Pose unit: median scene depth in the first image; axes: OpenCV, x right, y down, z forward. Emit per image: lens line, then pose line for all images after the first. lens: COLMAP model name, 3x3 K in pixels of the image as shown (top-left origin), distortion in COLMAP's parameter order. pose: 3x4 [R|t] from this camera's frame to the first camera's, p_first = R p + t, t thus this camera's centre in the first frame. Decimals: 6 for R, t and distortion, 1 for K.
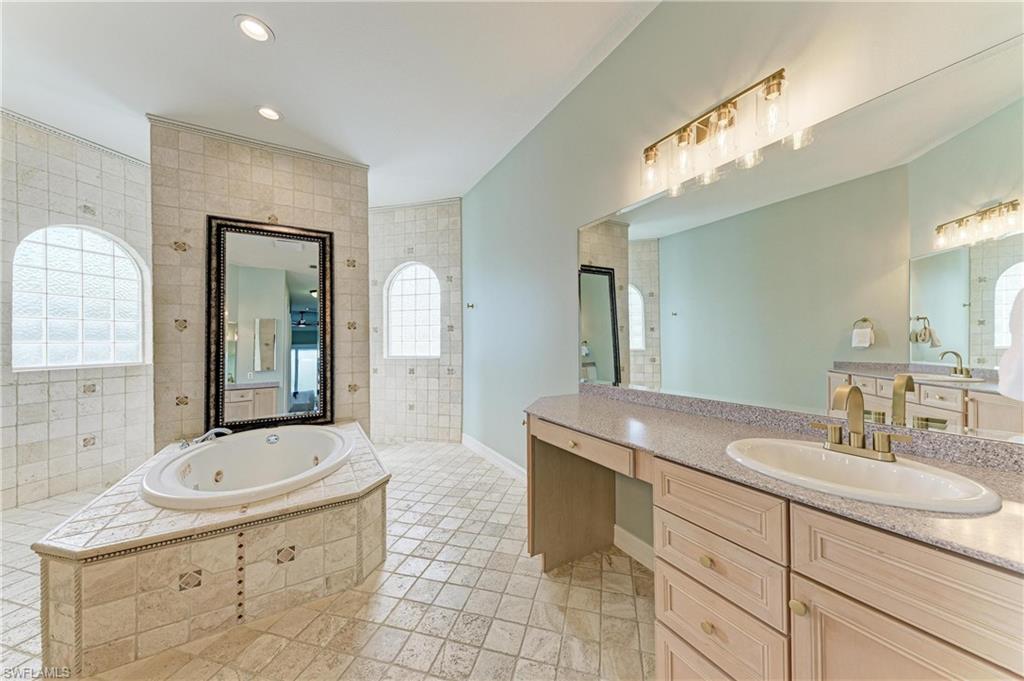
lens RADIAL K [[346.8, 0, 516.0], [0, 346.8, 342.0], [0, 0, 1]] dist [0.006569, -0.001223]
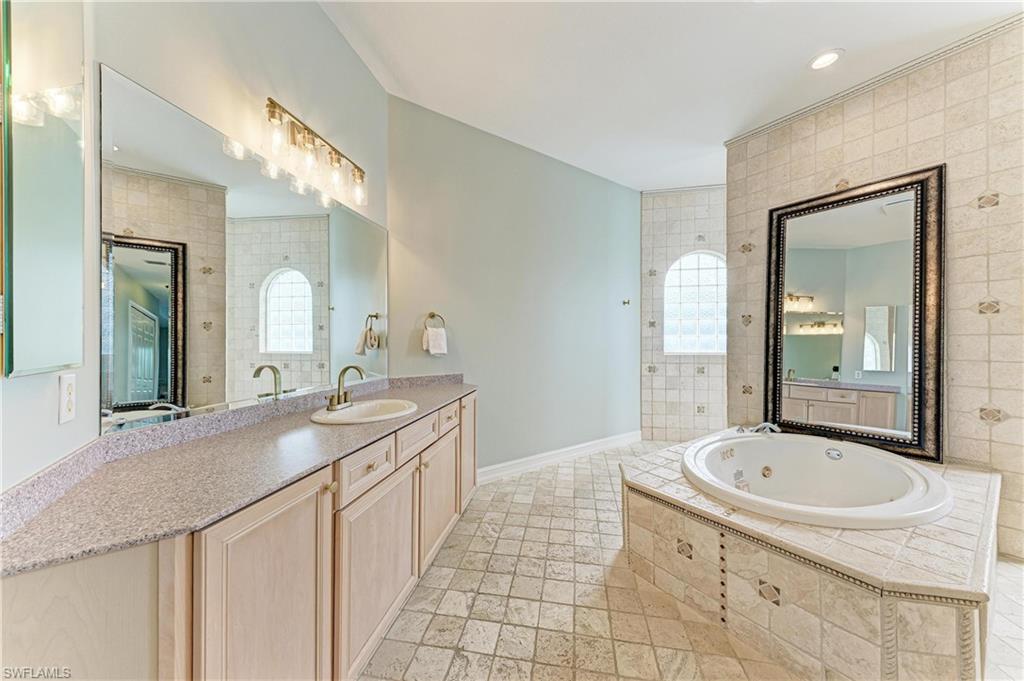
lens RADIAL K [[346.8, 0, 514.3], [0, 346.8, 338.1], [0, 0, 1]] dist [0.006569, -0.001223]
pose [[0.073981, 0.006212, -0.997240, 0.067770], [-0.000301, 0.999981, 0.006206, 0.001282], [0.997260, -0.000159, 0.073981, 0.192907]]
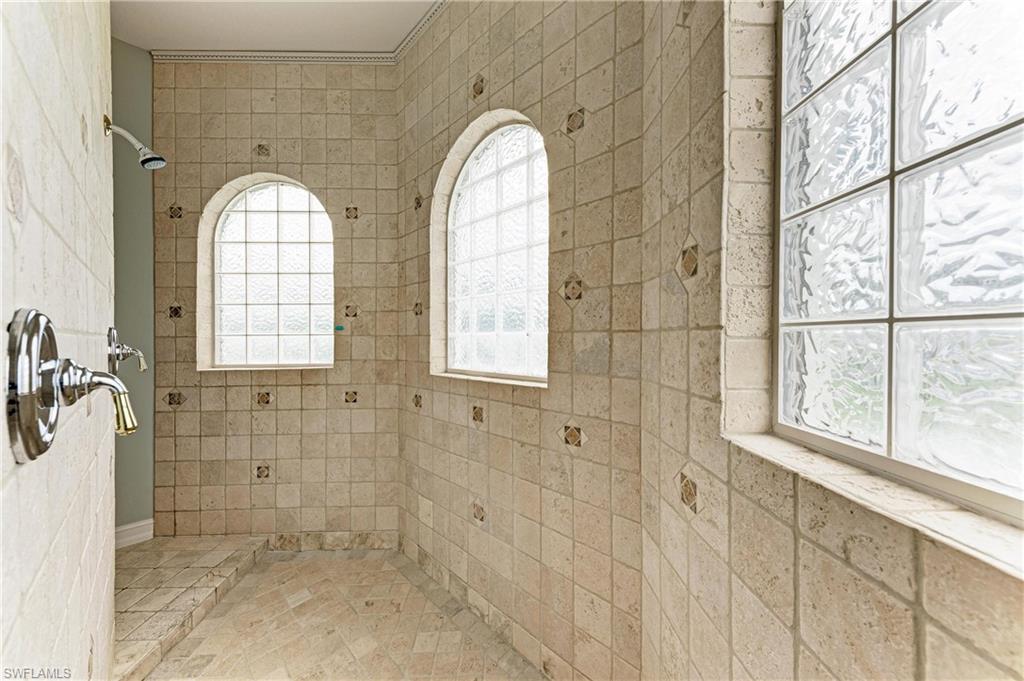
lens RADIAL K [[346.8, 0, 511.8], [0, 346.8, 340.5], [0, 0, 1]] dist [0.006569, -0.001223]
pose [[0.282758, 0.016389, -0.959051, -0.413068], [0.002350, 0.999839, 0.017778, 0.002055], [0.959189, -0.007281, 0.282674, 1.371622]]
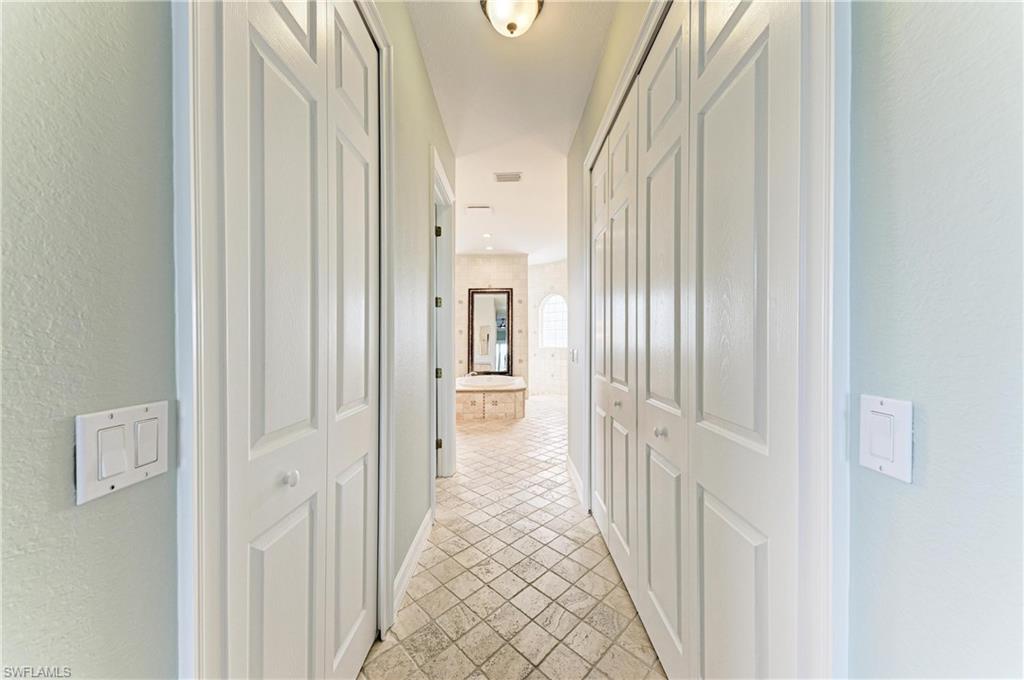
lens RADIAL K [[346.8, 0, 511.6], [0, 346.8, 341.3], [0, 0, 1]] dist [0.006569, -0.001223]
pose [[0.863135, 0.008887, -0.504896, 0.664691], [-0.004473, 0.999940, 0.009954, -0.008513], [0.504954, -0.006333, 0.863123, -1.028104]]
